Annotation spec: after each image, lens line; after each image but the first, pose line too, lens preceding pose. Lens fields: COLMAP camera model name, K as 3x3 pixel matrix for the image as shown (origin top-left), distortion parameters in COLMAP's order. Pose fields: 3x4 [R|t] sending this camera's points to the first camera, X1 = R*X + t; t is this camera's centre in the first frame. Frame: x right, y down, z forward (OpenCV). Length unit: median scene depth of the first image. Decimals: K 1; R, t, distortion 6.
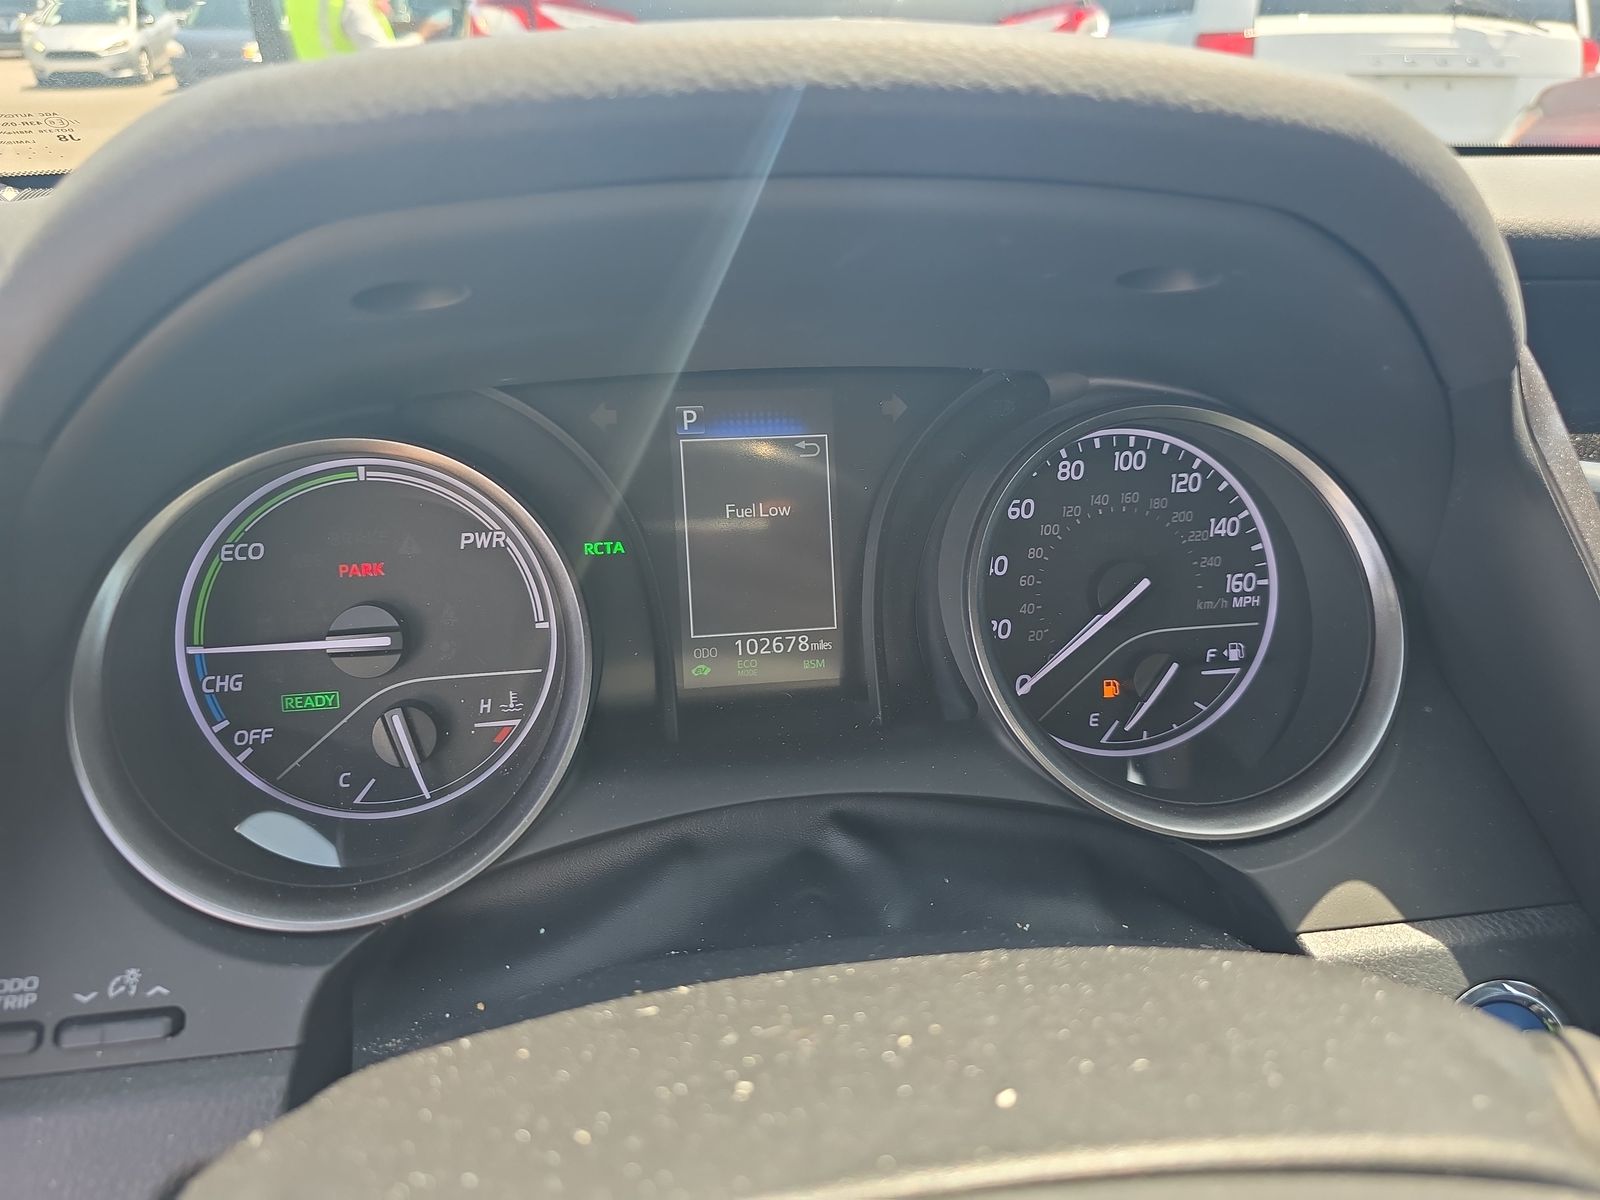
lens RADIAL K [[1135.5, 0, 800.0], [0, 1135.5, 600.0], [0, 0, 1]] dist [0.020279, -0.001463]
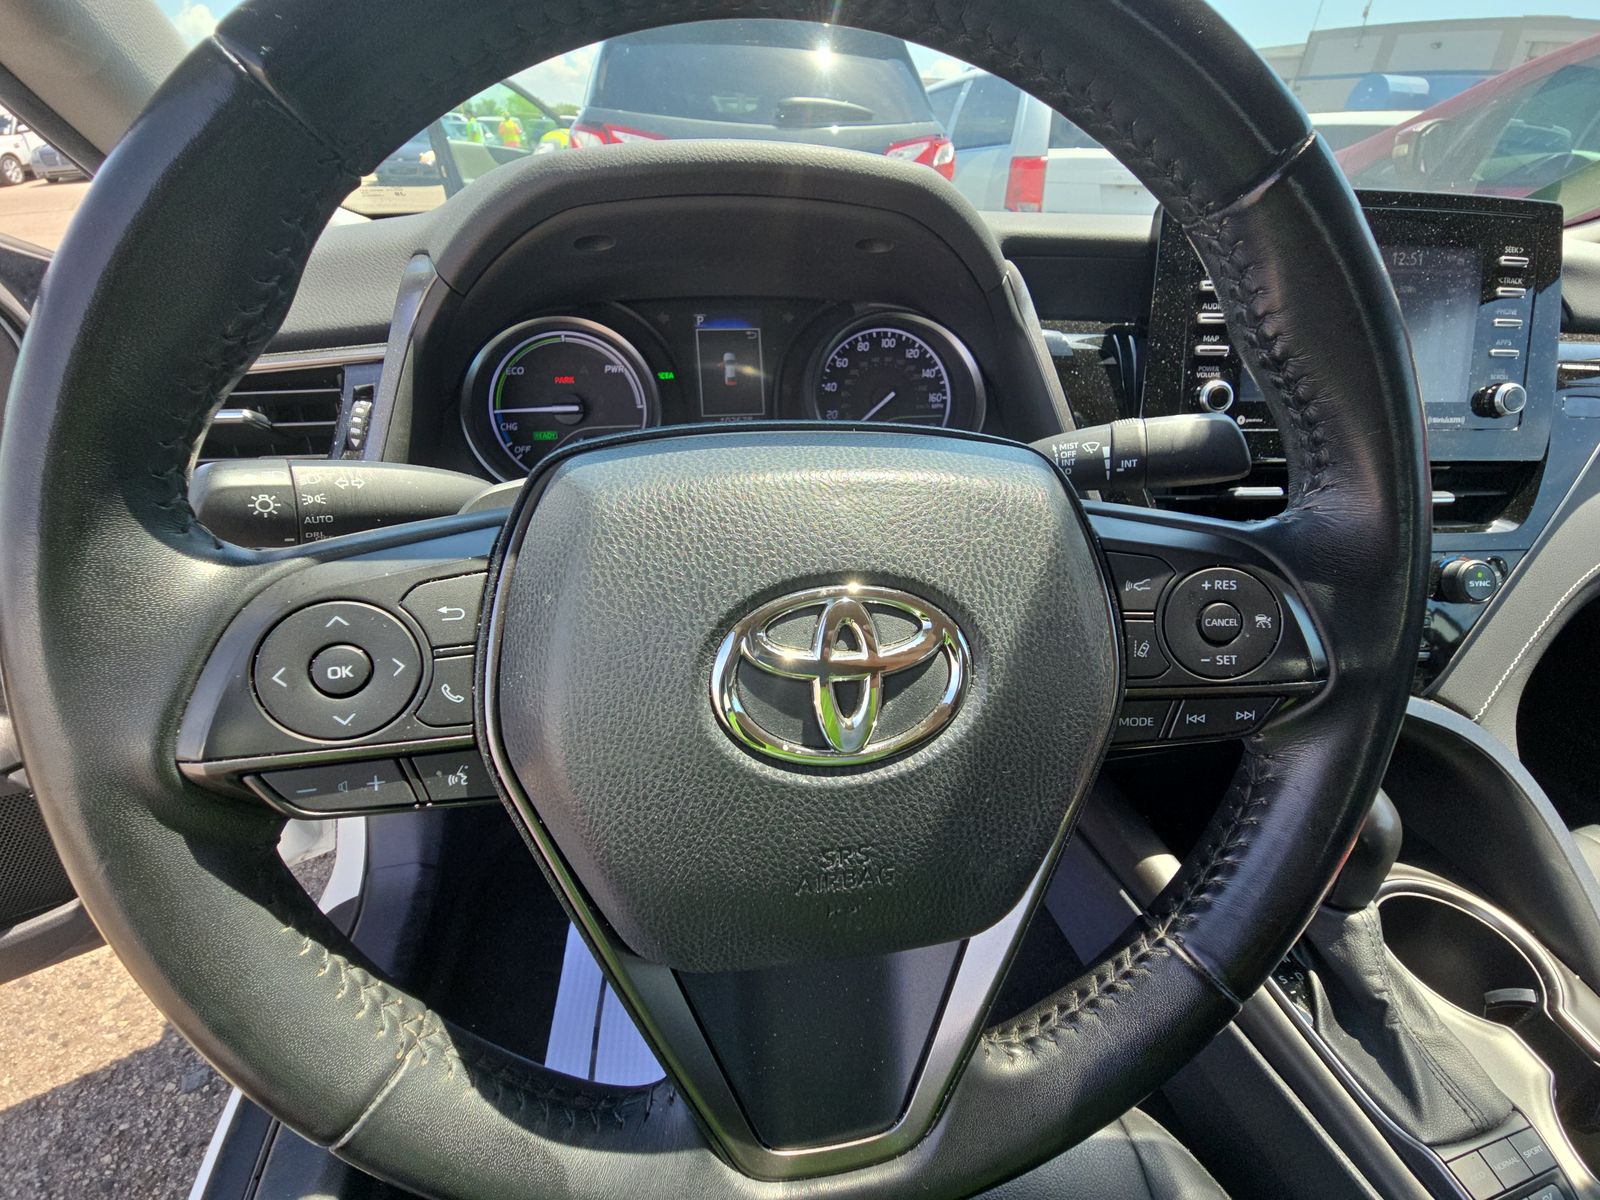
lens RADIAL K [[661.4, 0, 808.7], [0, 661.4, 584.9], [0, 0, 1]] dist [-0.002315, -0.000142]
pose [[0.998608, -0.009373, 0.051904, 0.048952], [0.003193, 0.993022, 0.117888, 0.216229], [-0.052647, -0.117559, 0.991669, -0.416251]]
